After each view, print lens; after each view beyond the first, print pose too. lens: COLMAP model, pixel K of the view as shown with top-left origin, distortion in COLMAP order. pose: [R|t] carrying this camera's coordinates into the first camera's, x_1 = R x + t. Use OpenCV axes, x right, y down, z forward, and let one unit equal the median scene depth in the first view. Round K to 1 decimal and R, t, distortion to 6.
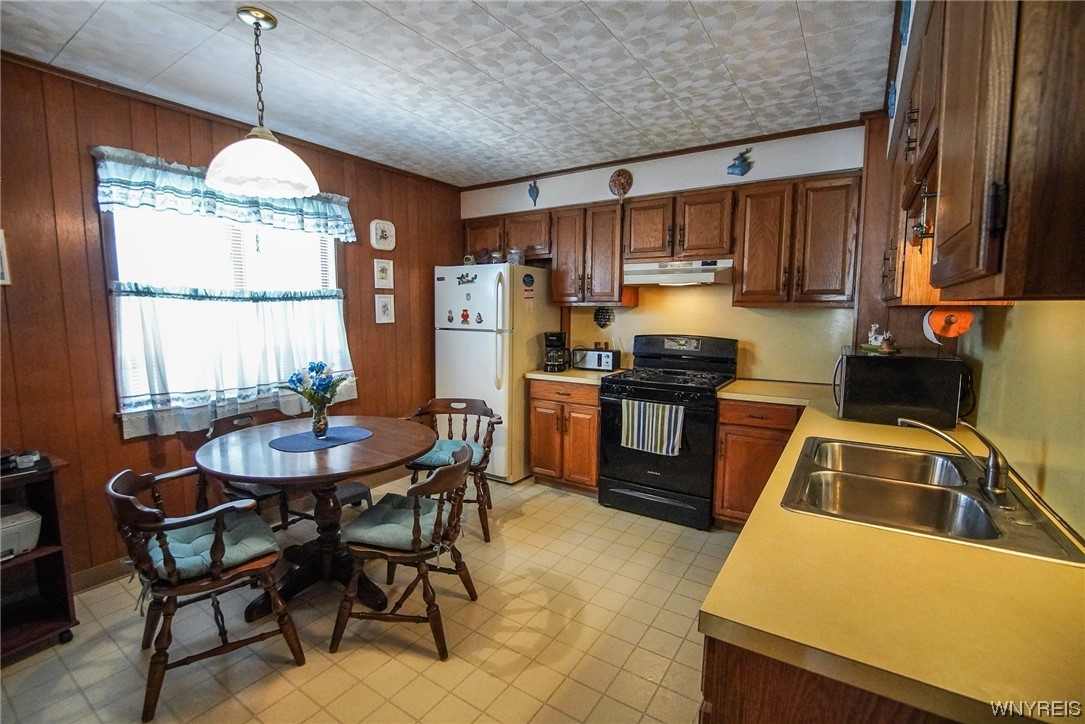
lens RADIAL K [[490.0, 0, 542.0], [0, 490.0, 366.6], [0, 0, 1]] dist [-0.045788, 0.000194]
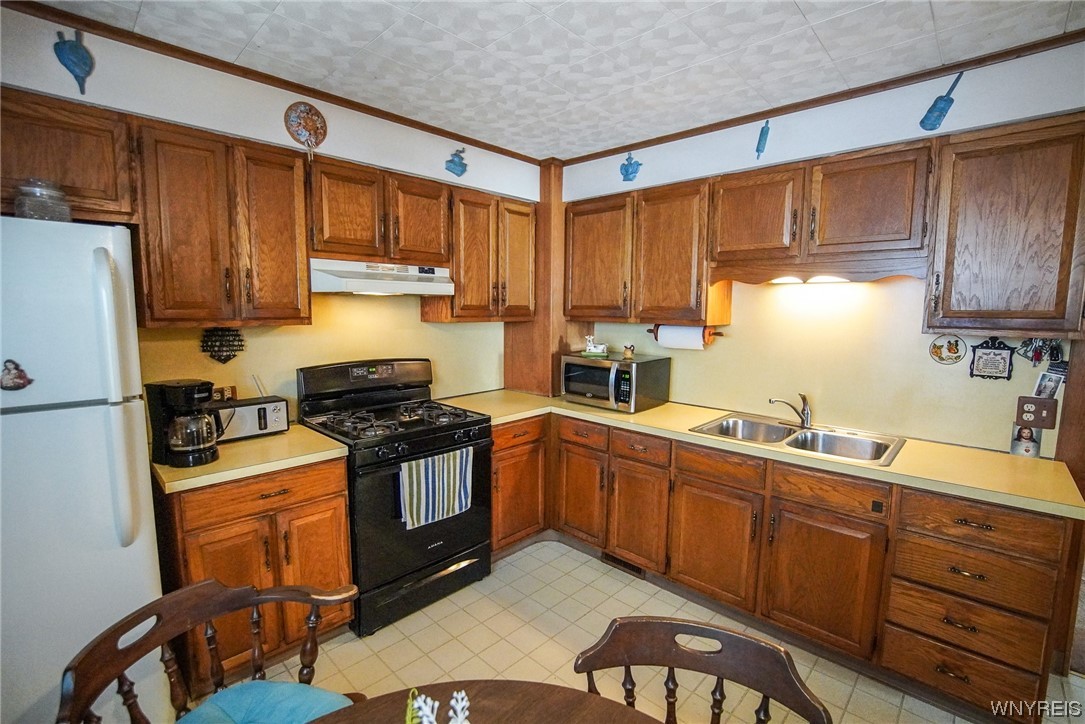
lens RADIAL K [[497.9, 0, 542.5], [0, 497.9, 362.0], [0, 0, 1]] dist [-0.029621, 0.000065]
pose [[0.154835, -0.108835, 0.981927, -0.465524], [0.103219, 0.990256, 0.093482, -0.117040], [-0.982533, 0.086879, 0.164560, 0.679079]]
